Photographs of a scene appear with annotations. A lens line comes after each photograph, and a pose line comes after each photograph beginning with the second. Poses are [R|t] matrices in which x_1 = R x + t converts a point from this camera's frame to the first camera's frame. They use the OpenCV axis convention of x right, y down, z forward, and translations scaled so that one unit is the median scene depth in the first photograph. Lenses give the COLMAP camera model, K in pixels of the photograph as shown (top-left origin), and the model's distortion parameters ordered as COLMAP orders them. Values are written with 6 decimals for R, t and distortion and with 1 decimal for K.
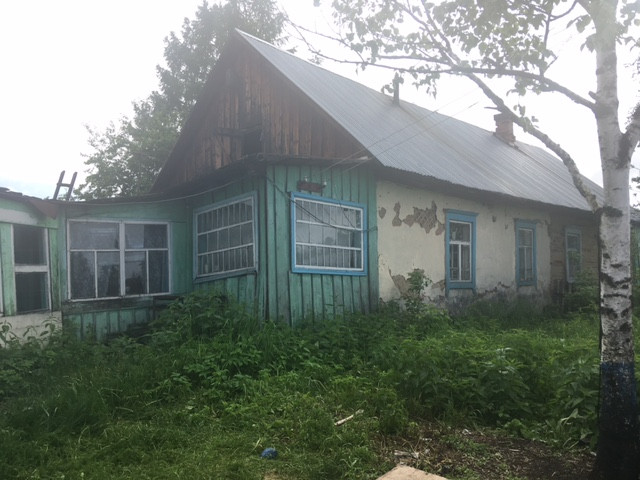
lens RADIAL K [[534.4, 0, 321.6], [0, 534.4, 246.5], [0, 0, 1]] dist [0.072060, -0.121013]
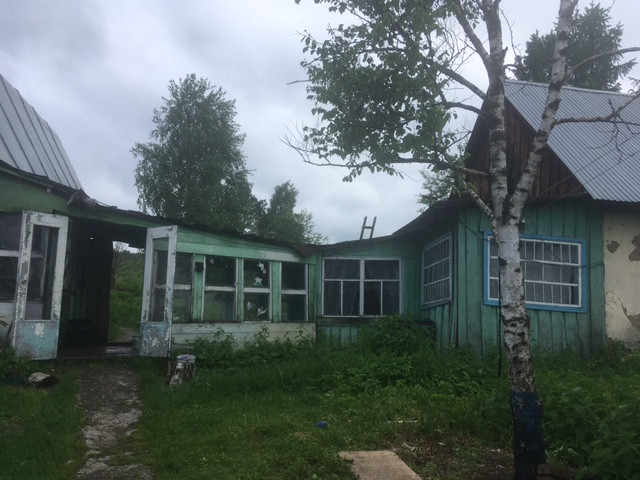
lens RADIAL K [[534.4, 0, 317.2], [0, 534.4, 234.5], [0, 0, 1]] dist [0.072060, -0.121013]
pose [[0.767429, -0.032110, -0.640330, 0.383947], [-0.015450, 0.997529, -0.068540, -0.013493], [0.640948, 0.062493, 0.765036, -0.071306]]
